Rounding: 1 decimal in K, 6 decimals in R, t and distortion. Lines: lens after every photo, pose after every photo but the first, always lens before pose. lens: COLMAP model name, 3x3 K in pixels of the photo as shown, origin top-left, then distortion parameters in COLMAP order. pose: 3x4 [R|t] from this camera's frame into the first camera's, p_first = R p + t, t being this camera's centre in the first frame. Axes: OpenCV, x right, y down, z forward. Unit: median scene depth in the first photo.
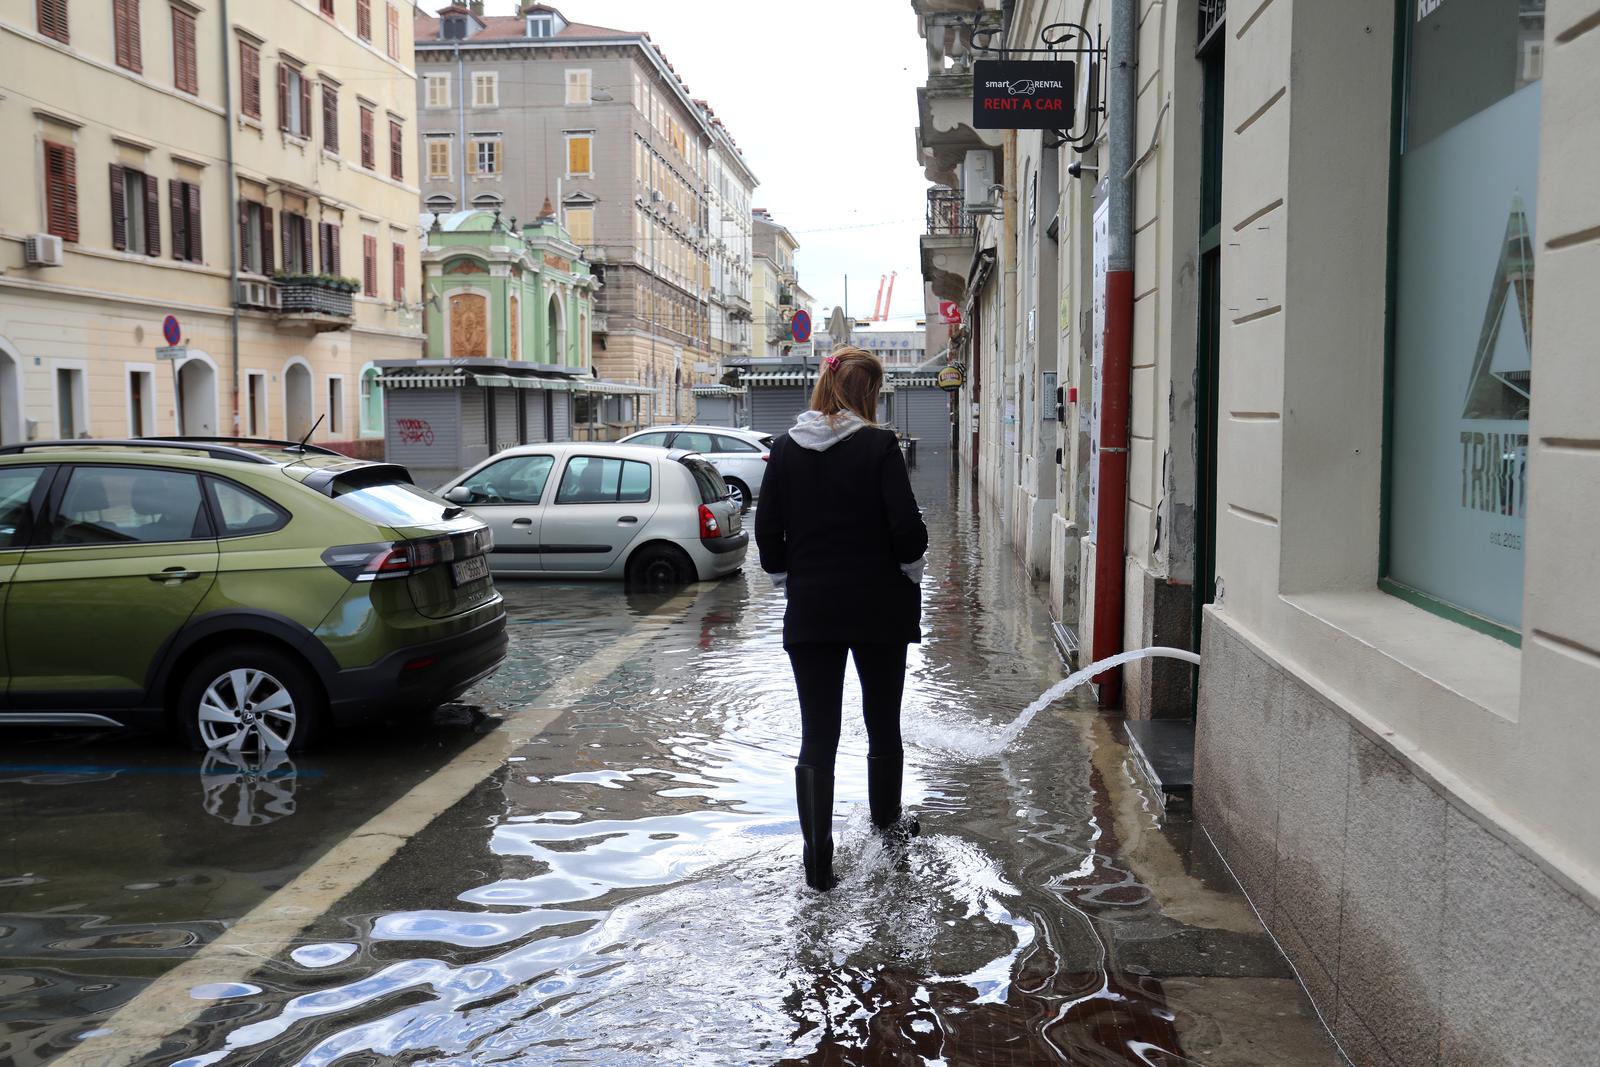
lens RADIAL K [[1761.6, 0, 800.0], [0, 1761.6, 533.5], [0, 0, 1]] dist [0.021196, 0.030430]
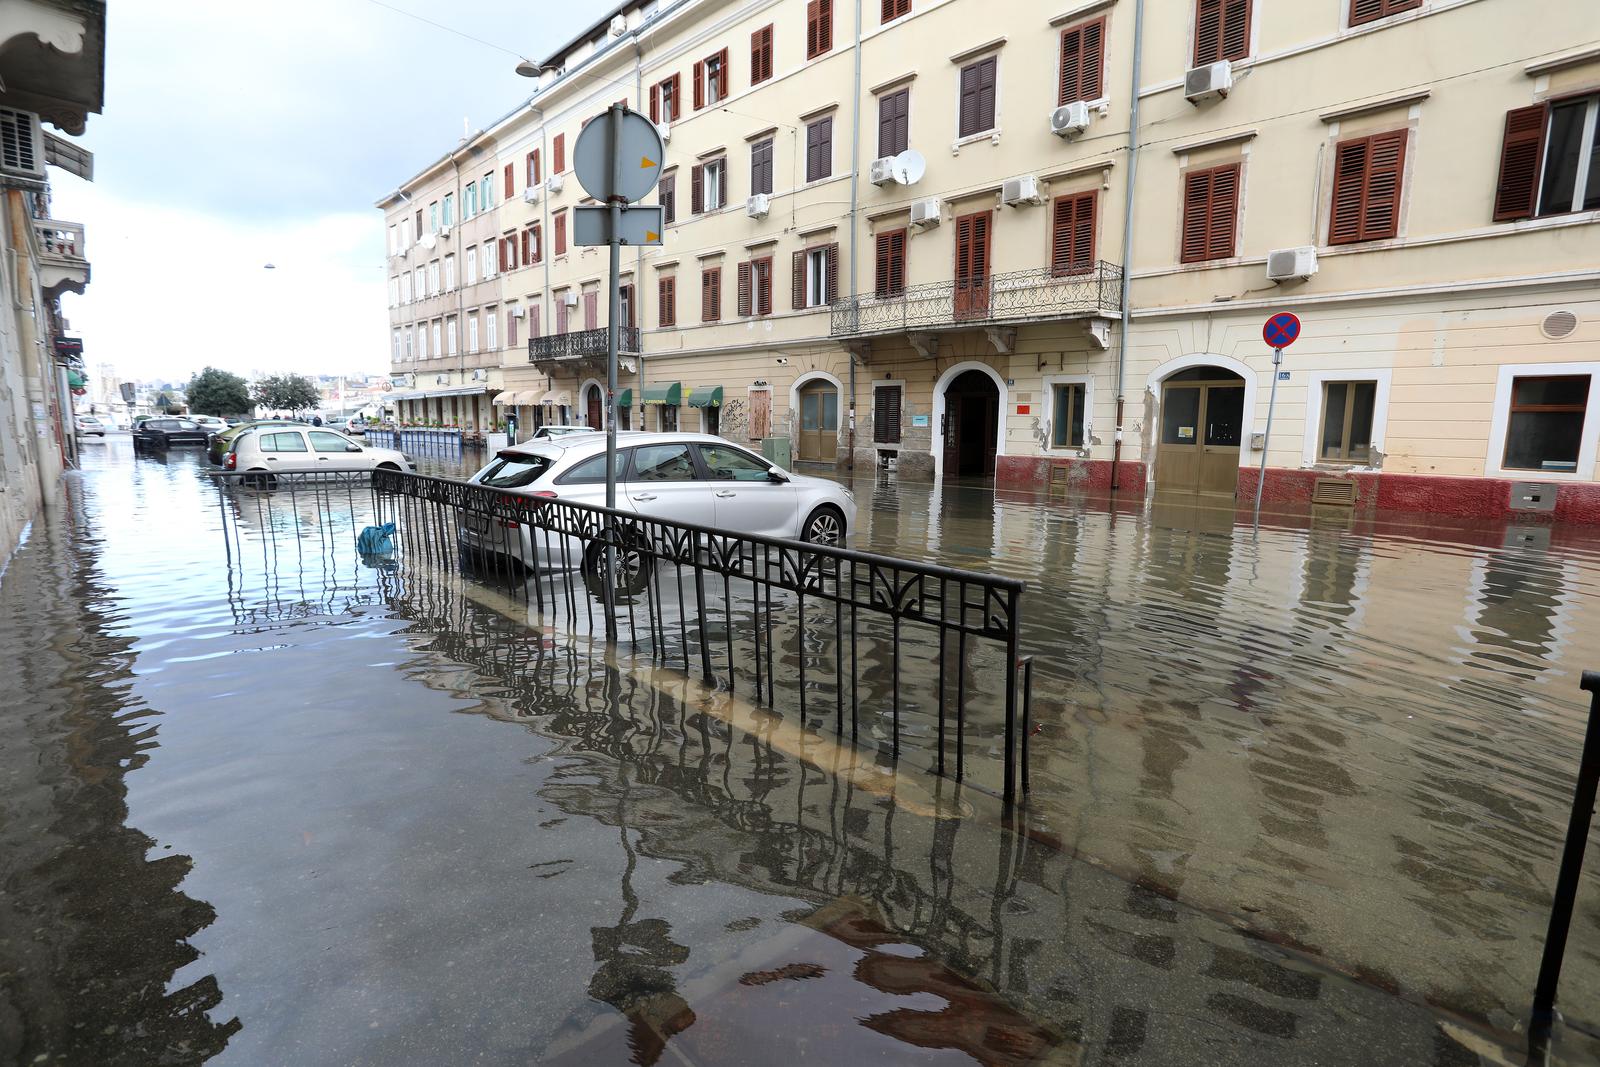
lens RADIAL K [[772.6, 0, 800.0], [0, 772.6, 533.5], [0, 0, 1]] dist [-0.077470, 0.035777]
pose [[-0.663705, 0.113336, -0.739359, 0.094892], [-0.059630, 0.977291, 0.203337, -0.077236], [0.745614, 0.179044, -0.641874, 1.072847]]
